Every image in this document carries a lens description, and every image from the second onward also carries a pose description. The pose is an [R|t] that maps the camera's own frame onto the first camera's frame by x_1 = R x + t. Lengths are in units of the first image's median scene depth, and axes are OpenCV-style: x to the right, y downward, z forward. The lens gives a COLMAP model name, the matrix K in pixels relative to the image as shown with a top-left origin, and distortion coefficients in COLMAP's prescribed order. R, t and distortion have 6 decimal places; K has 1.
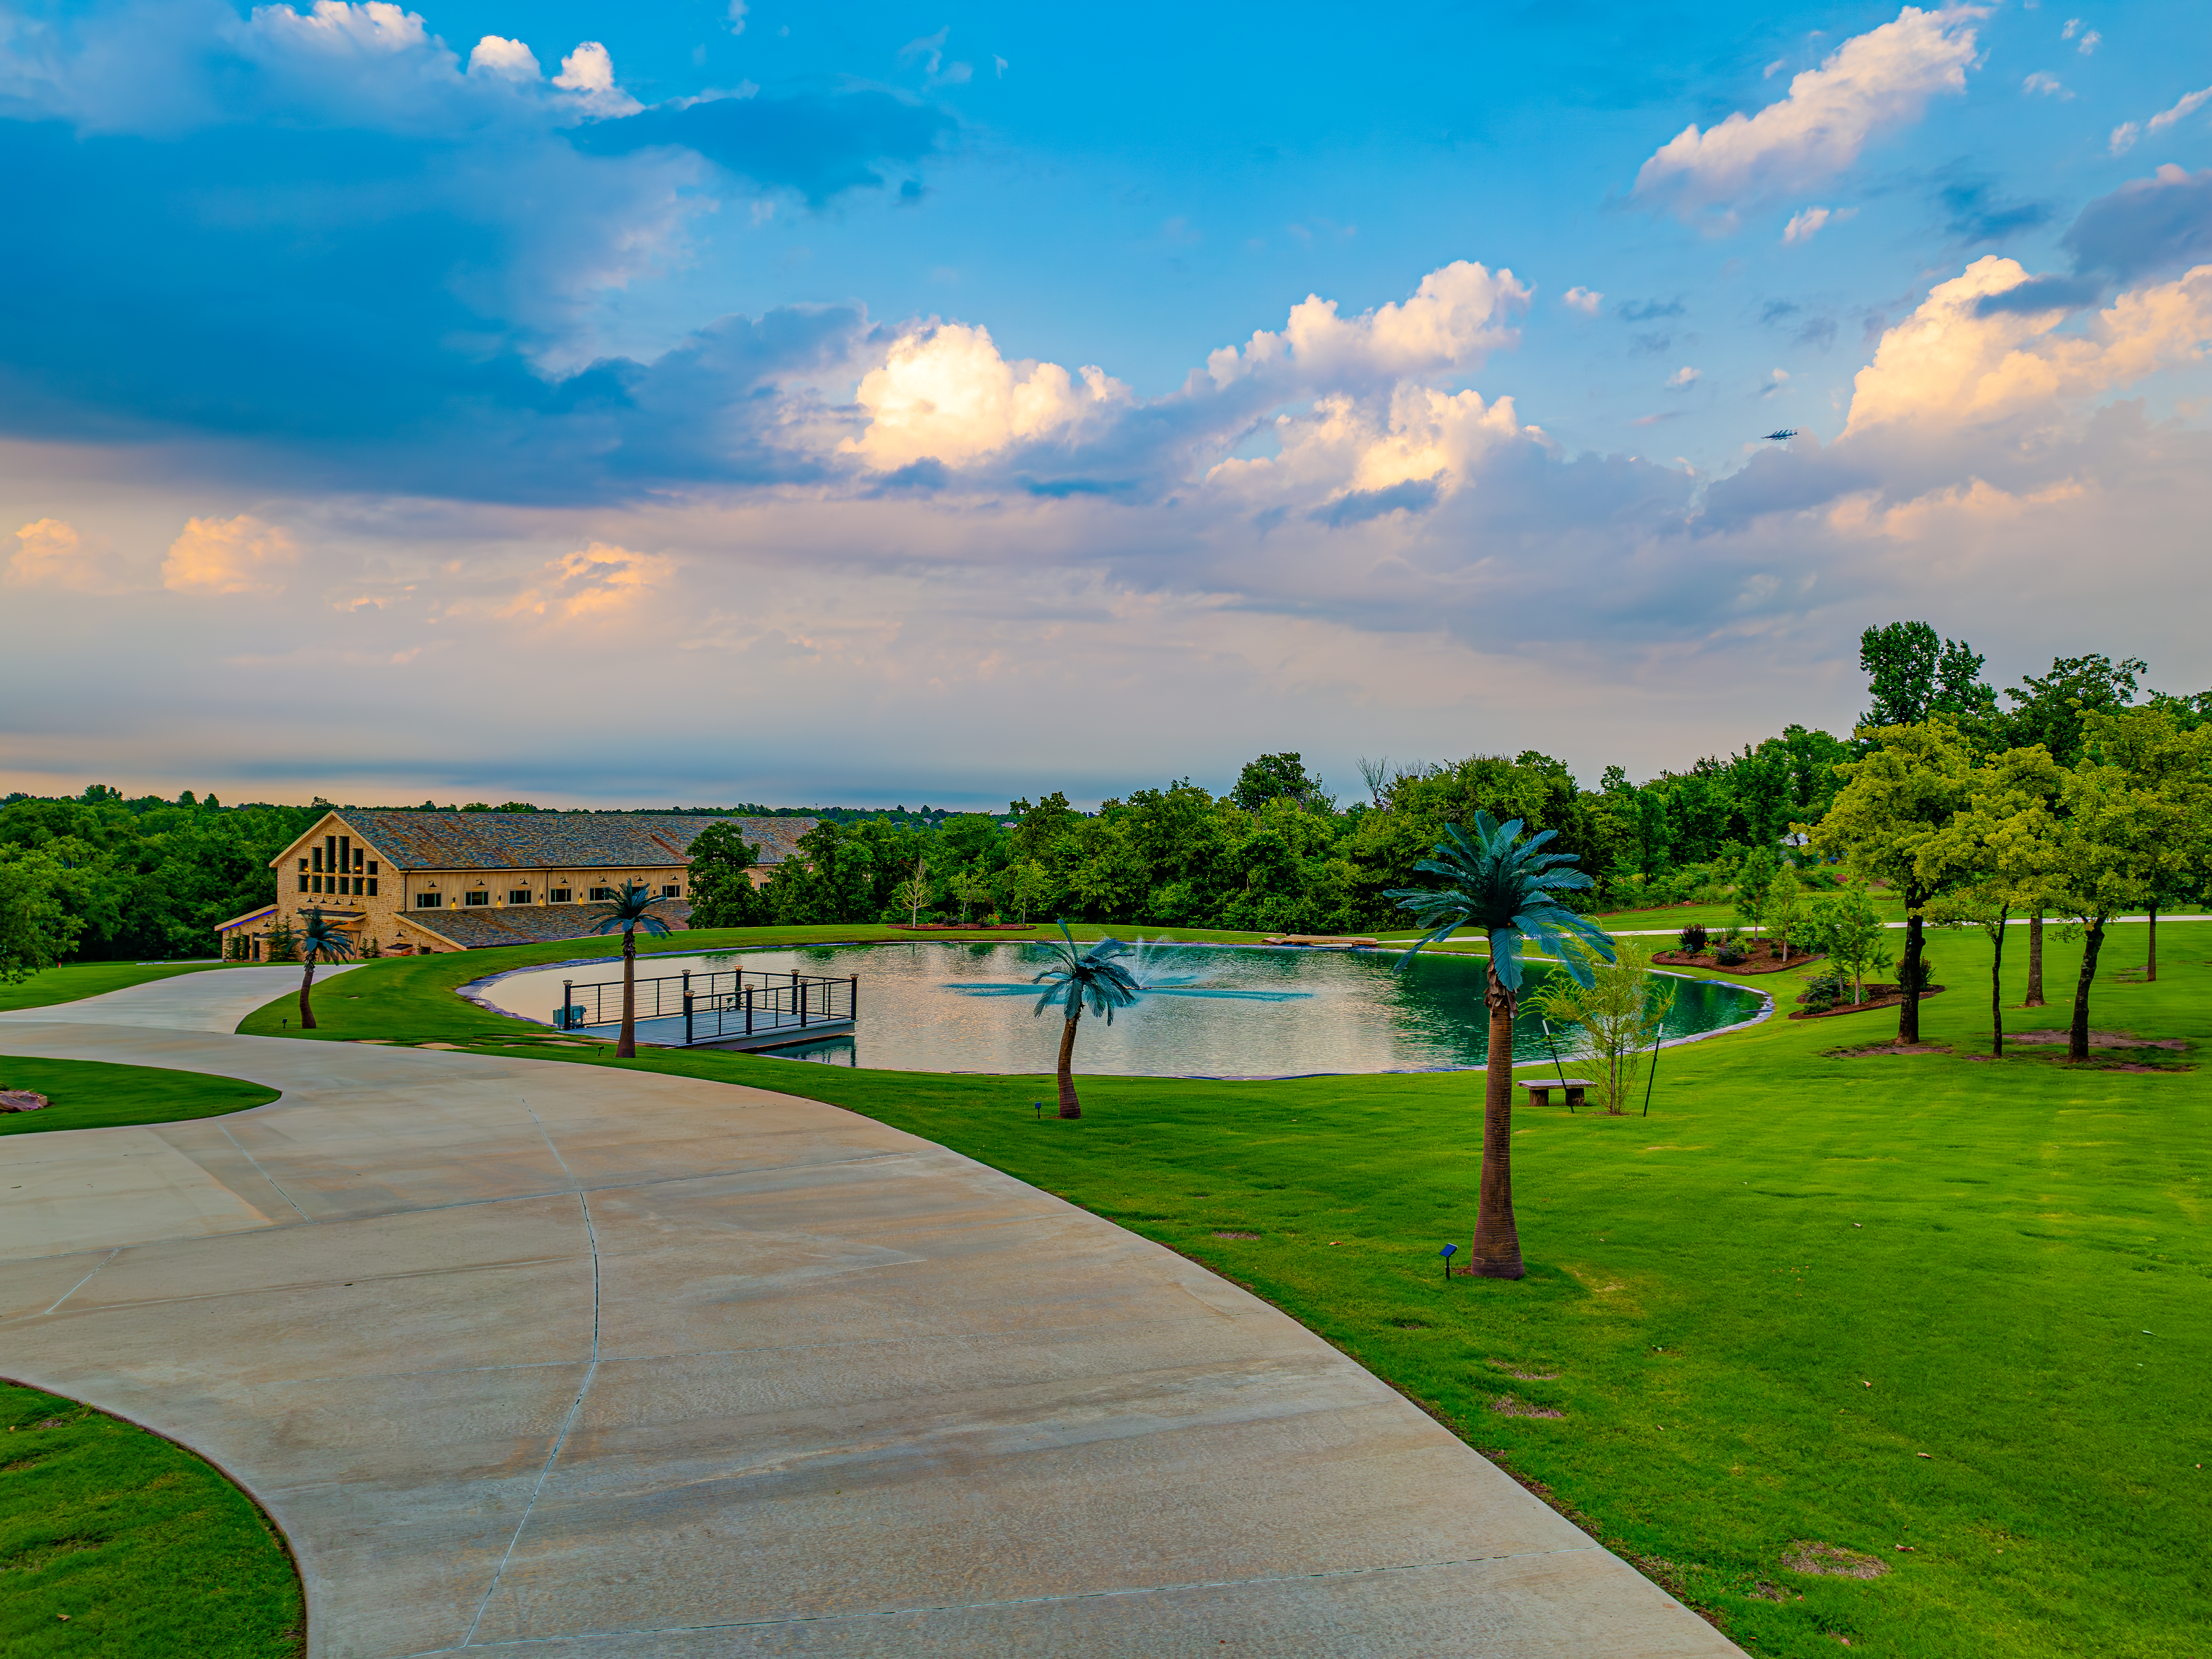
lens RADIAL K [[1561.9, 0, 1098.8], [0, 1561.9, 827.1], [0, 0, 1]] dist [-0.042634, 0.014994]
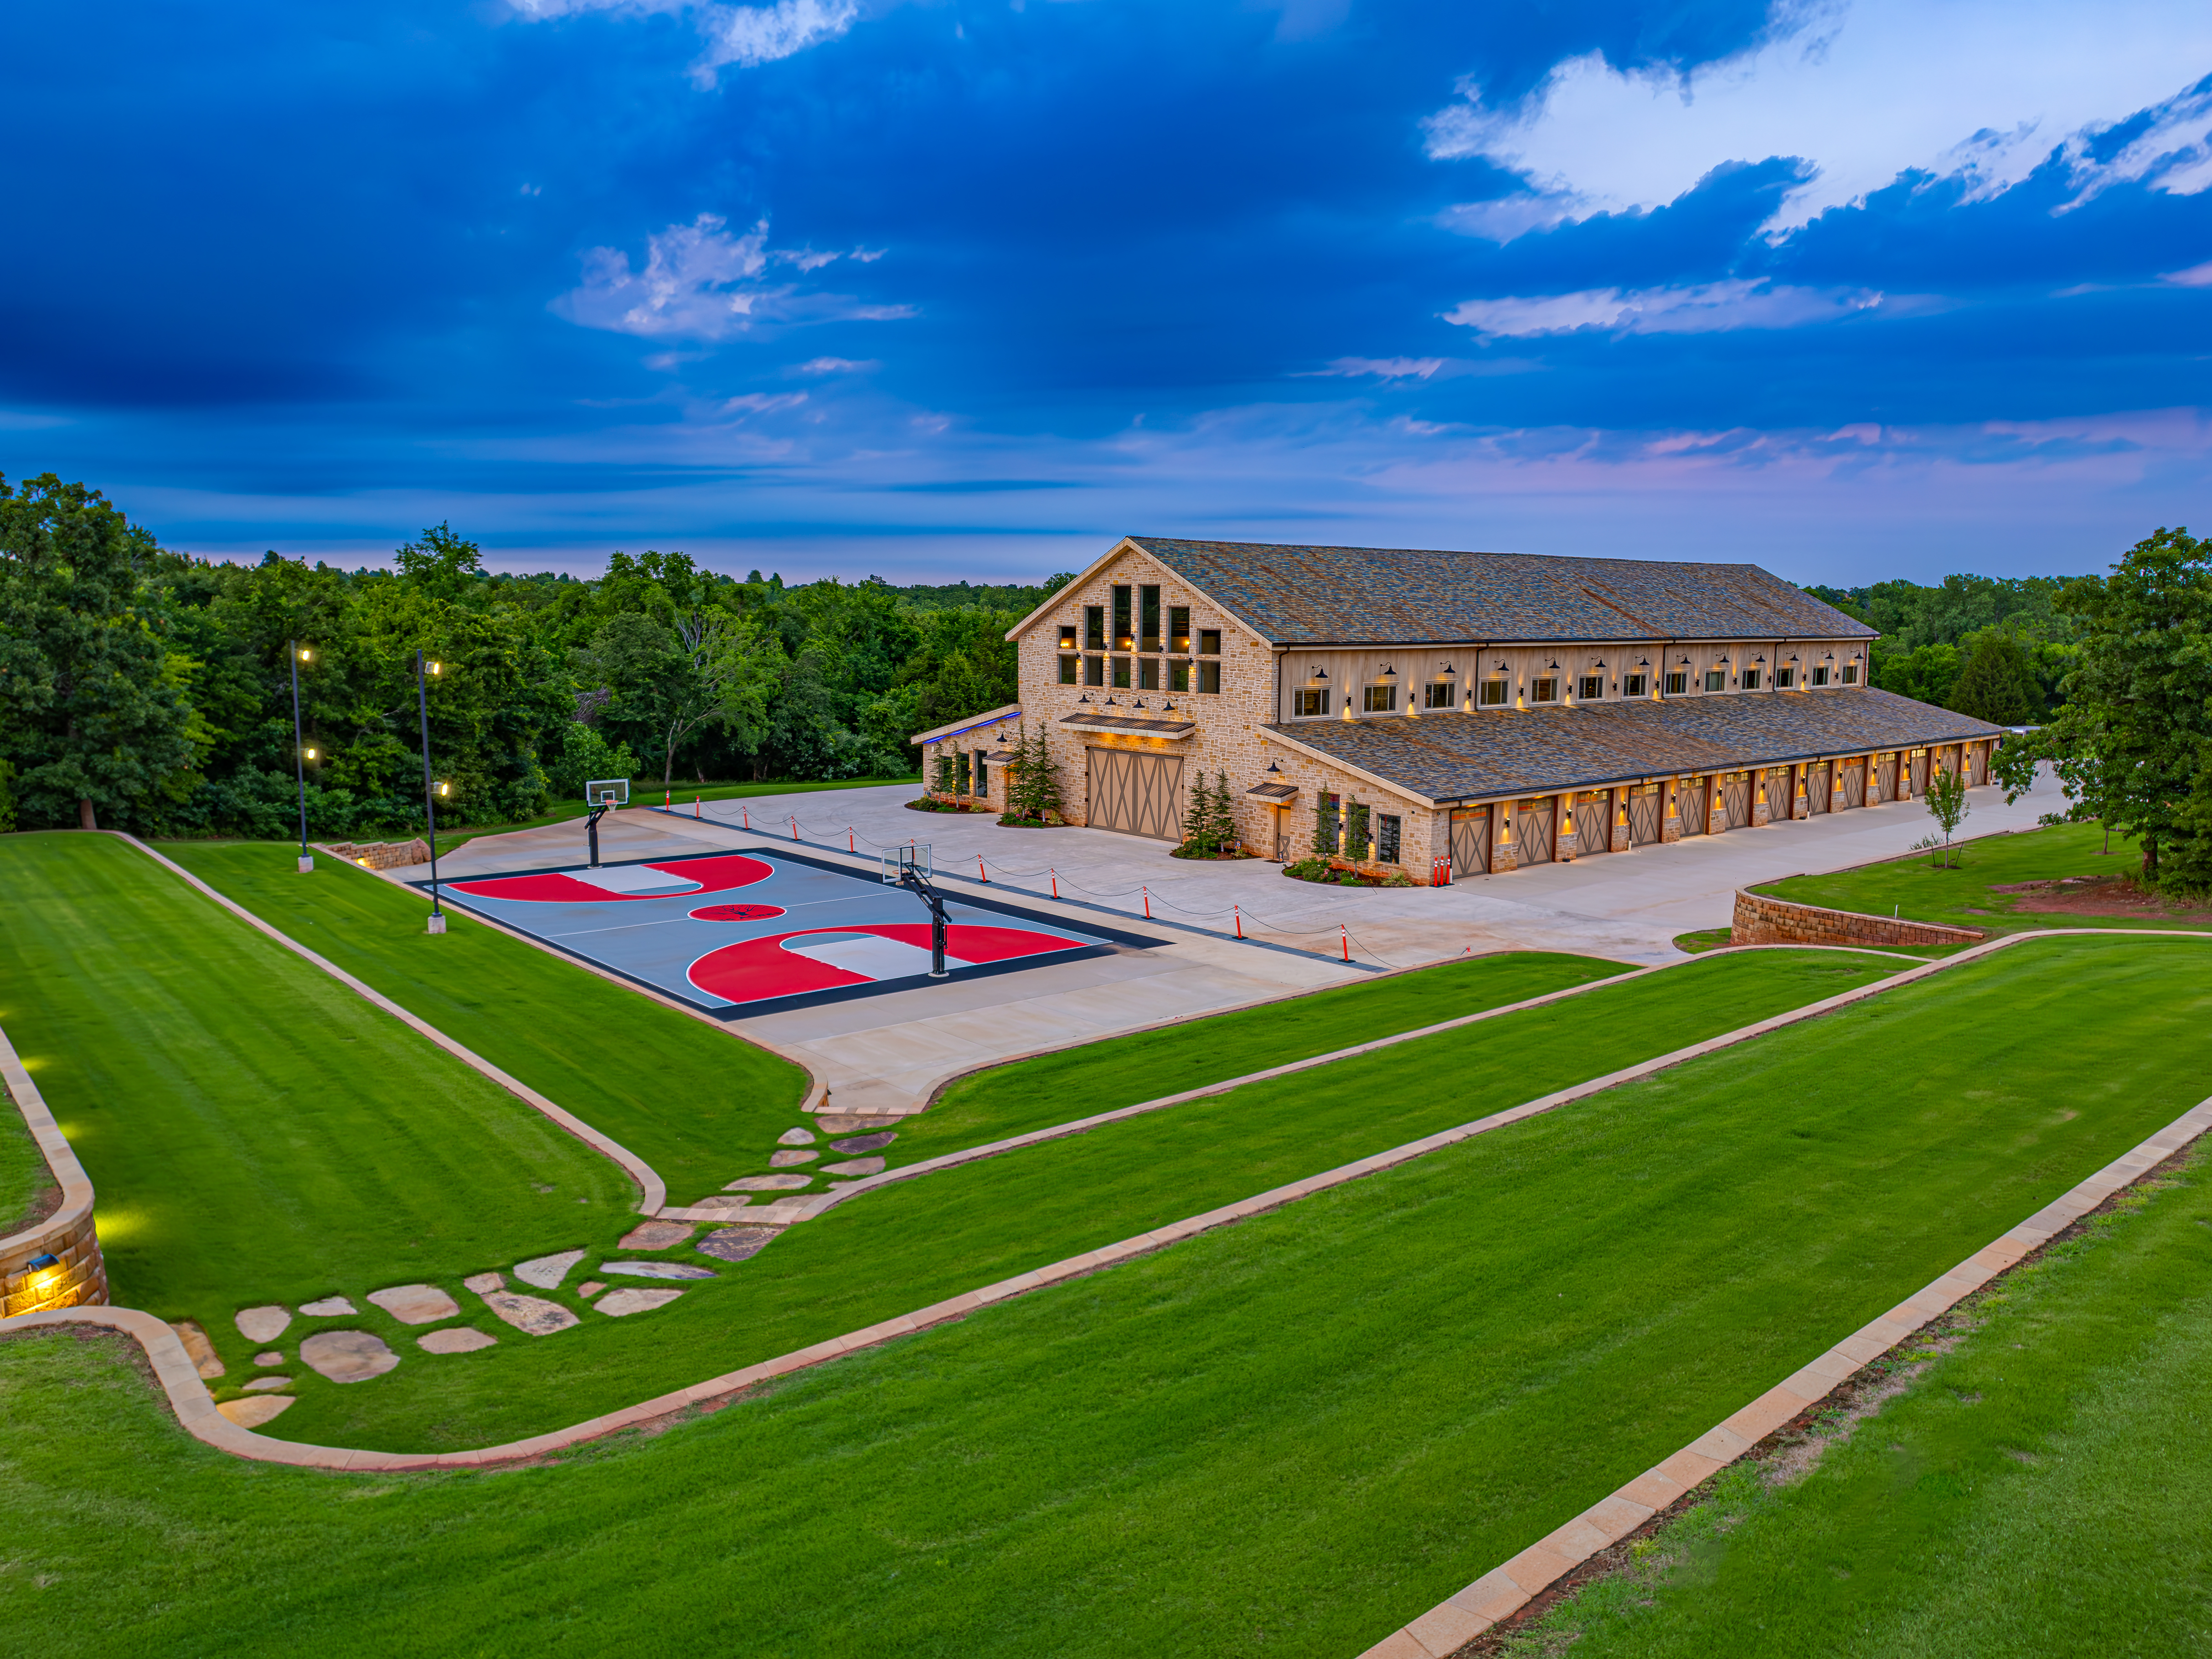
lens RADIAL K [[1561.9, 0, 1111.2], [0, 1561.9, 842.3], [0, 0, 1]] dist [-0.042634, 0.014994]
pose [[0.955105, 0.039930, -0.293564, -0.325015], [0.004085, 0.989007, 0.147814, 0.014307], [0.296240, -0.142378, 0.944442, 0.444425]]
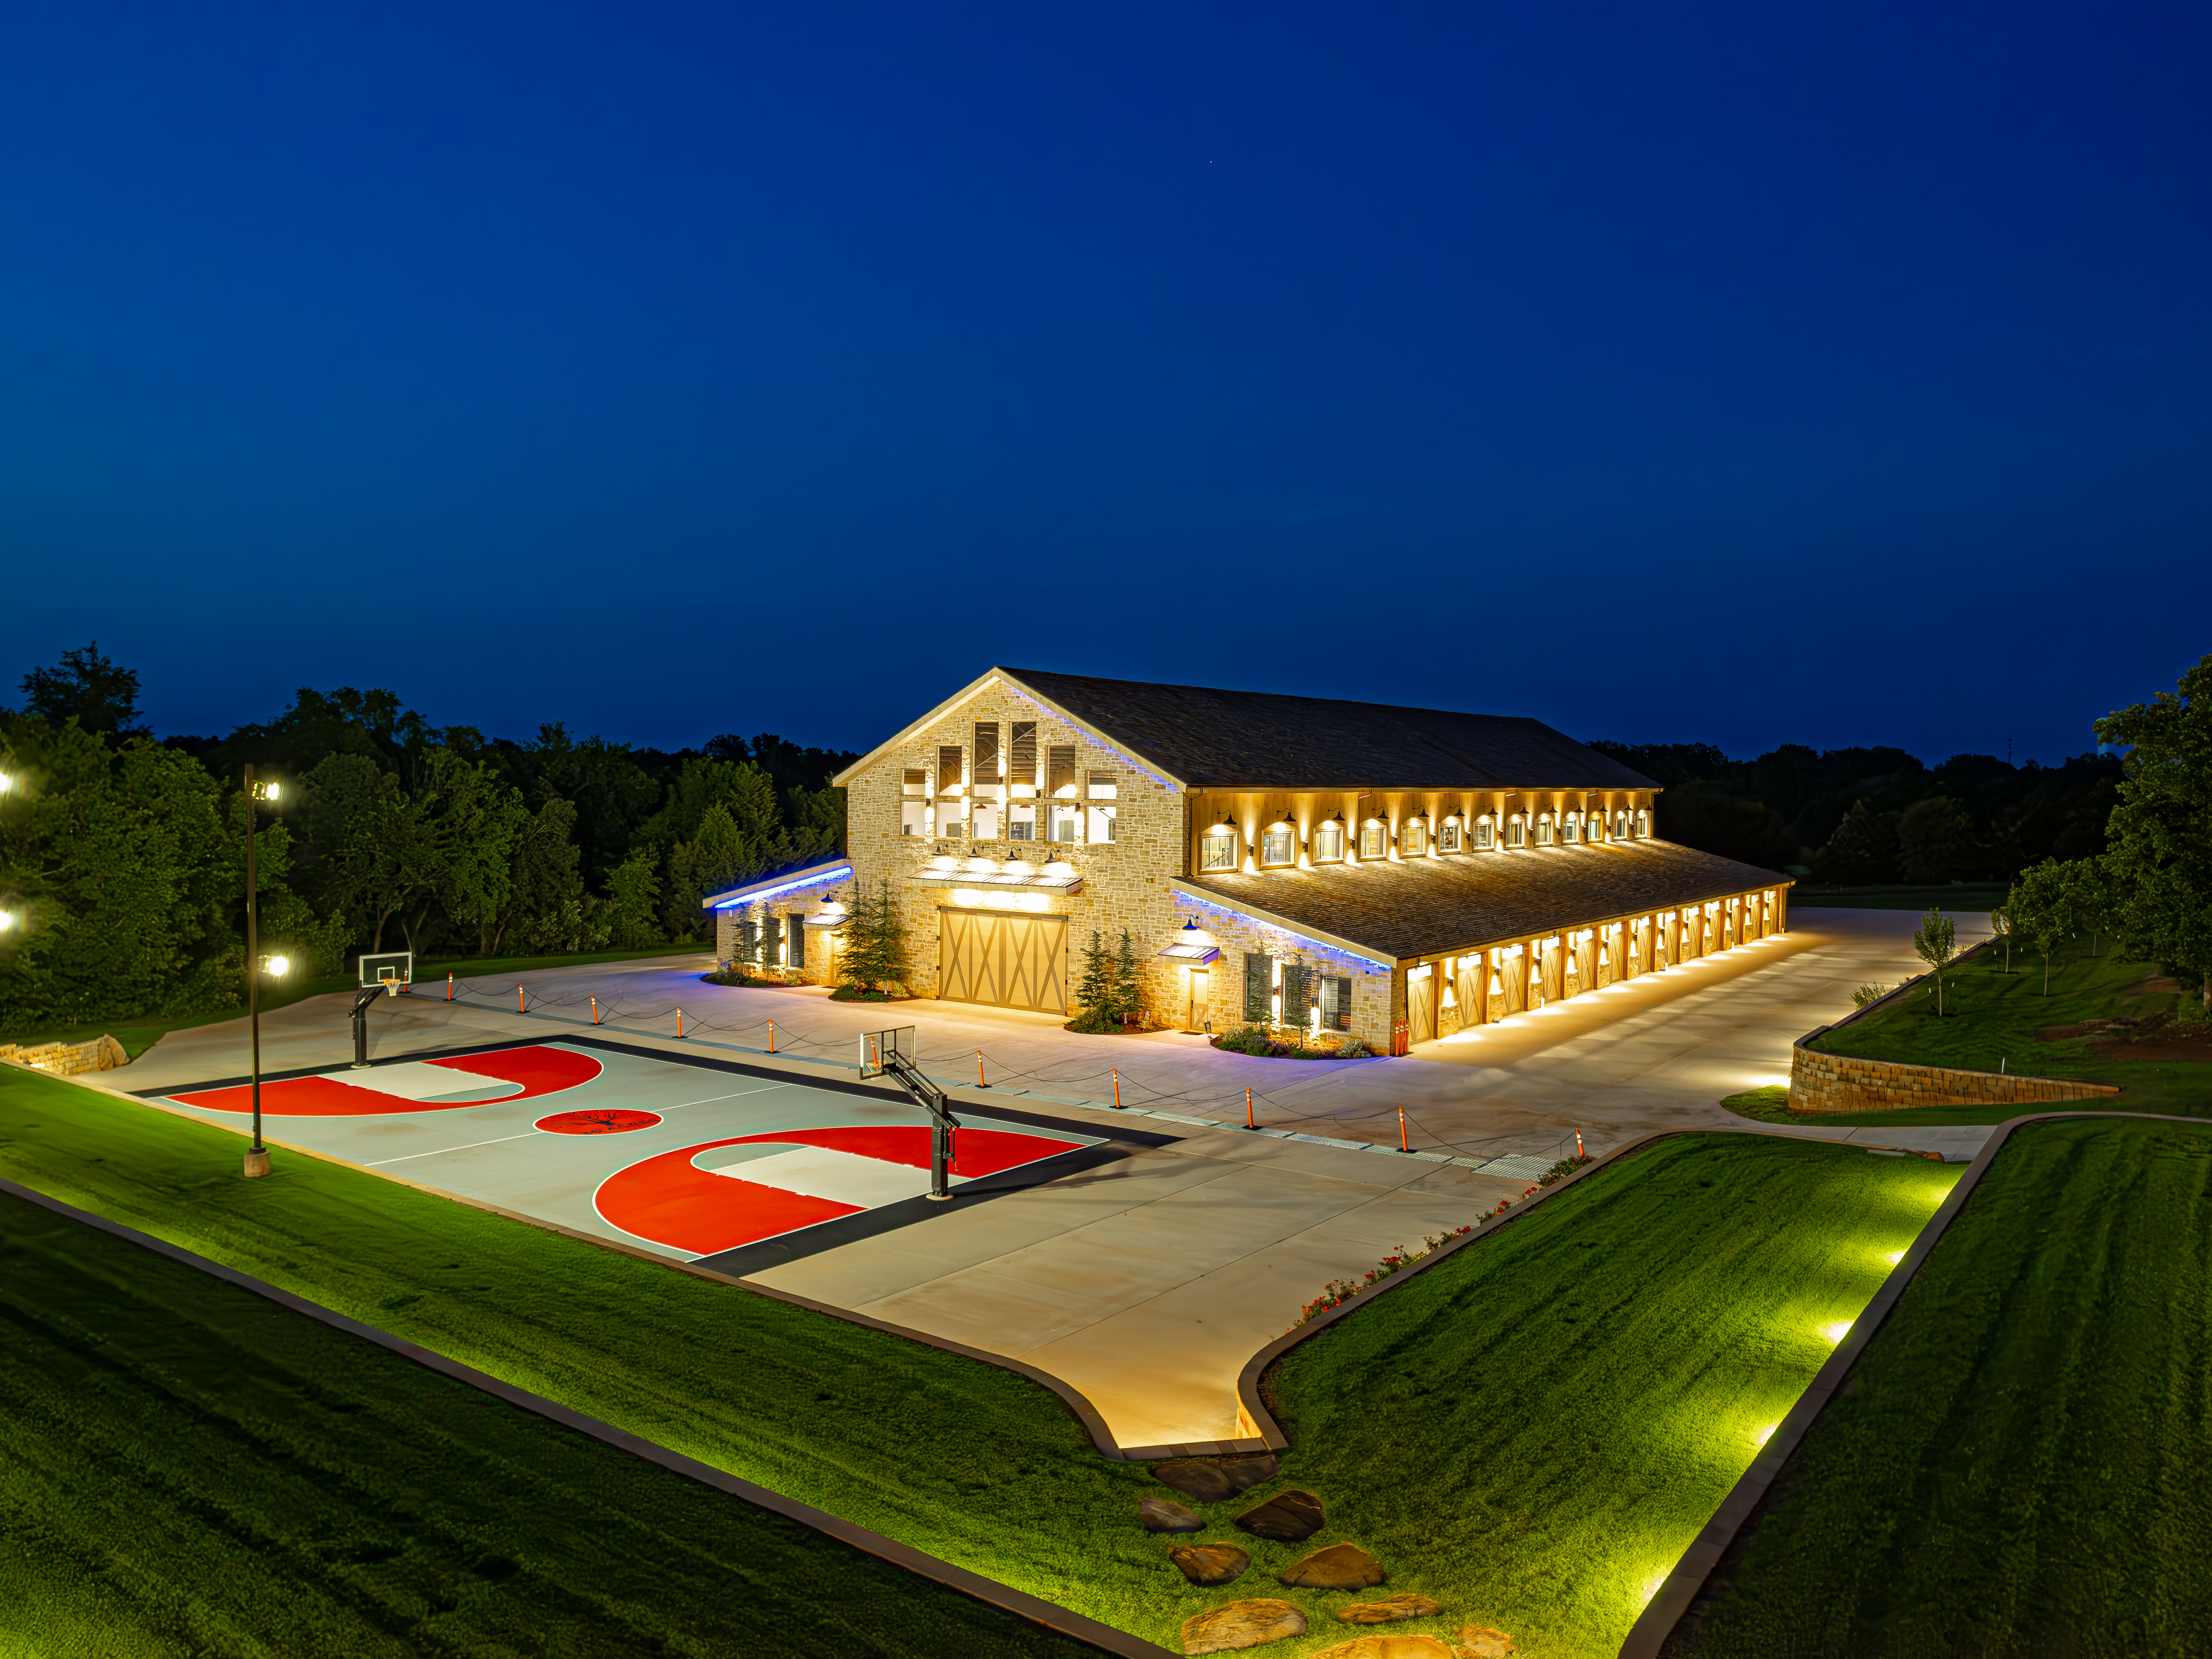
lens RADIAL K [[1561.9, 0, 1102.6], [0, 1561.9, 835.8], [0, 0, 1]] dist [-0.042634, 0.014994]
pose [[0.997544, 0.004055, -0.069920, -0.417617], [-0.001510, 0.999335, 0.036421, 0.023685], [0.070021, -0.036226, 0.996888, 0.497730]]
